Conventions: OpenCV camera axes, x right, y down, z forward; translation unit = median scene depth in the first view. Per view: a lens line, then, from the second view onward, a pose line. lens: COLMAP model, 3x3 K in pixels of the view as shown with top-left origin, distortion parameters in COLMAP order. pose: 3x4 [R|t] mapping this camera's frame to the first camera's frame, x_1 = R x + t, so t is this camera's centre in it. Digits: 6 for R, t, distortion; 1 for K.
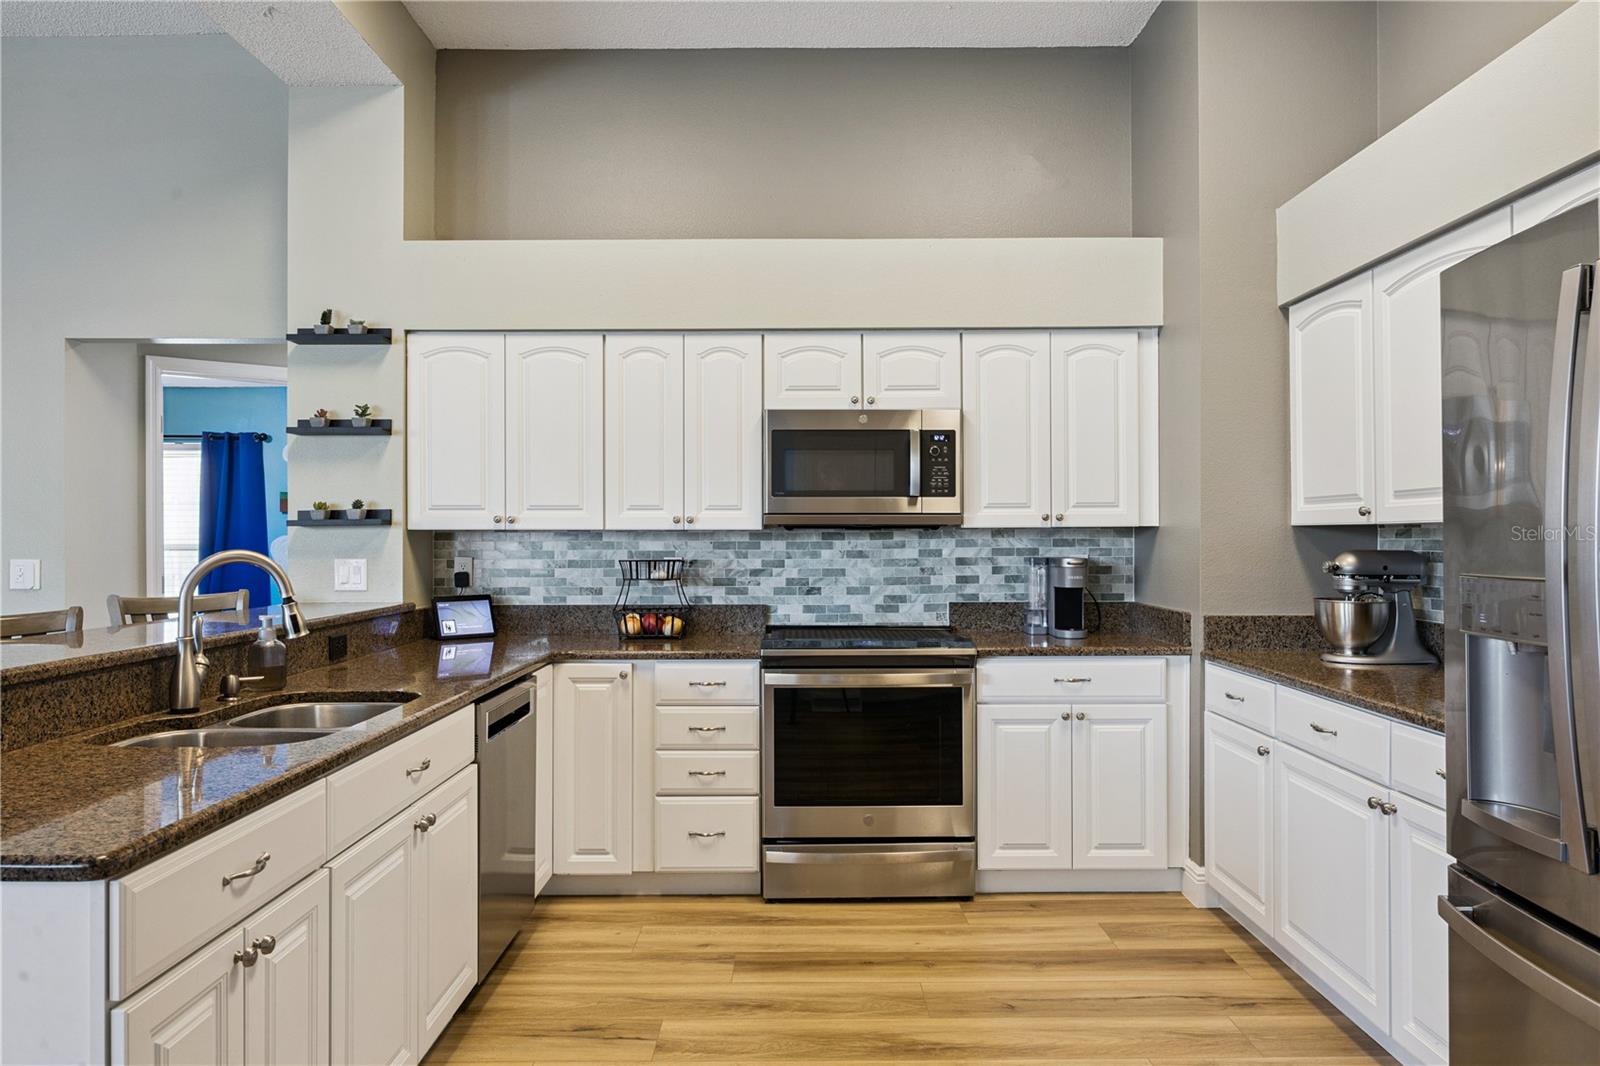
lens RADIAL K [[1046.1, 0, 788.2], [0, 1046.1, 538.6], [0, 0, 1]] dist [-0.000003, 0.002207]
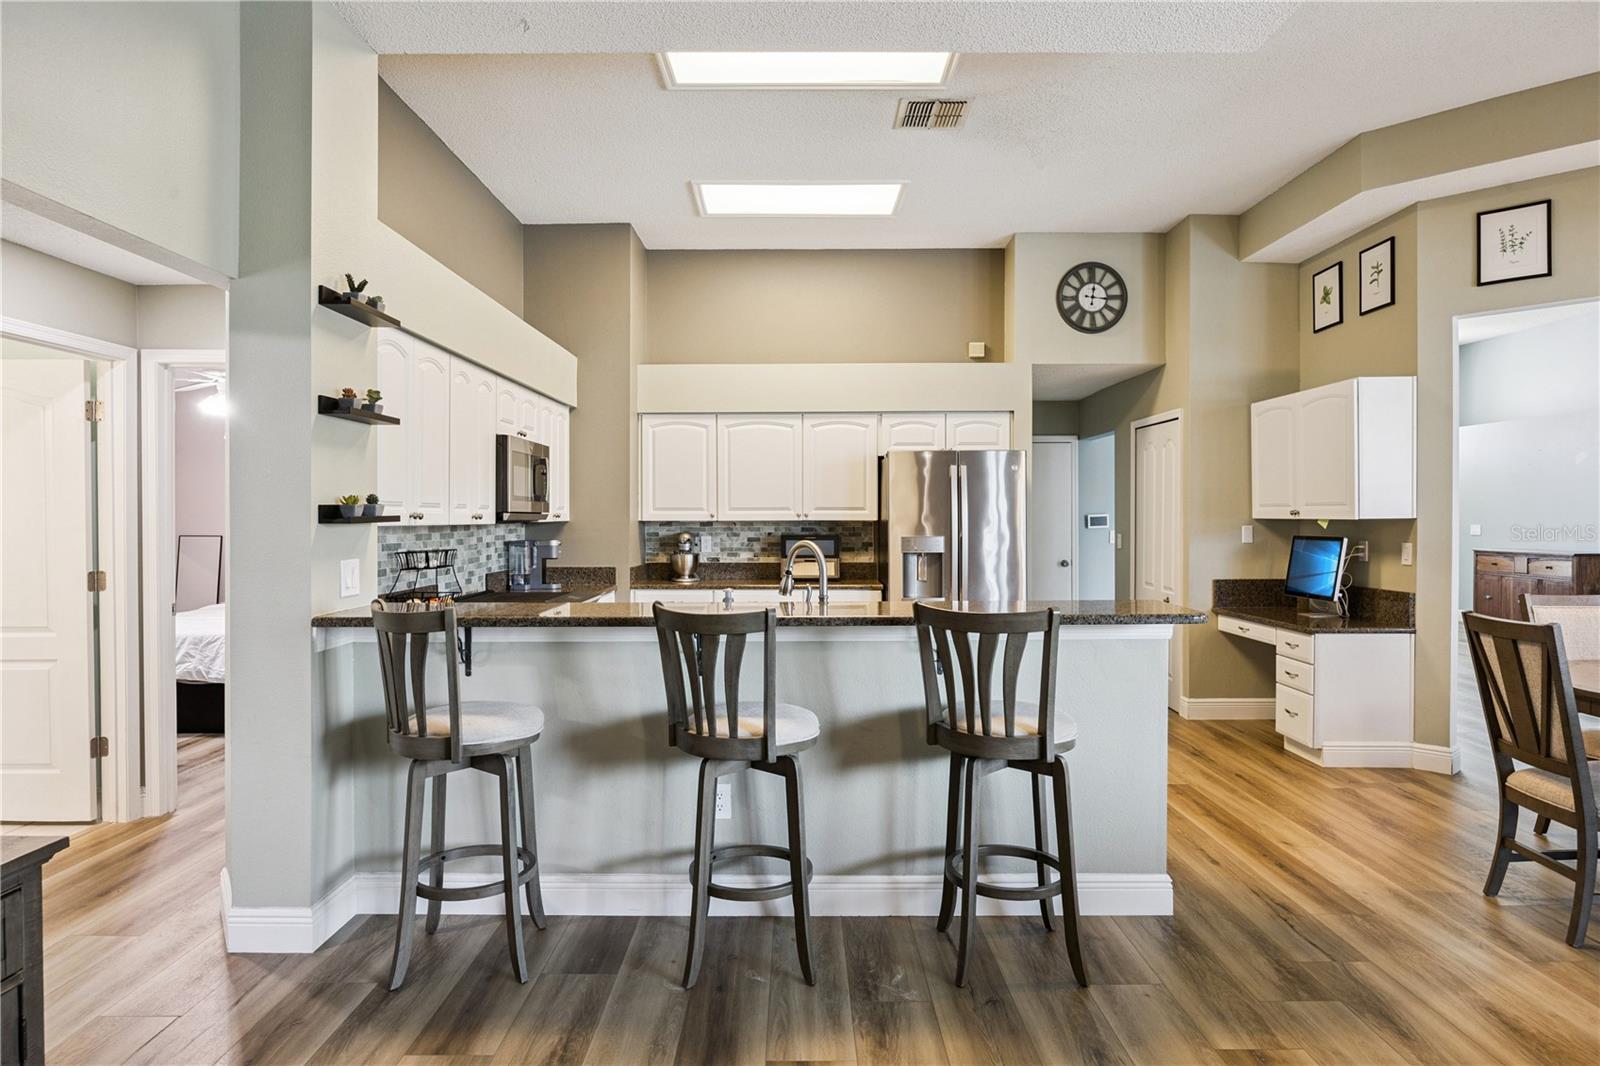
lens RADIAL K [[914.2, 0, 794.2], [0, 914.2, 521.2], [0, 0, 1]] dist [-0.015681, 0.000339]
pose [[0.004012, -0.002824, 0.999988, -1.179481], [0.001515, 0.999995, 0.002818, -0.014748], [-0.999991, 0.001503, 0.004017, 0.618870]]
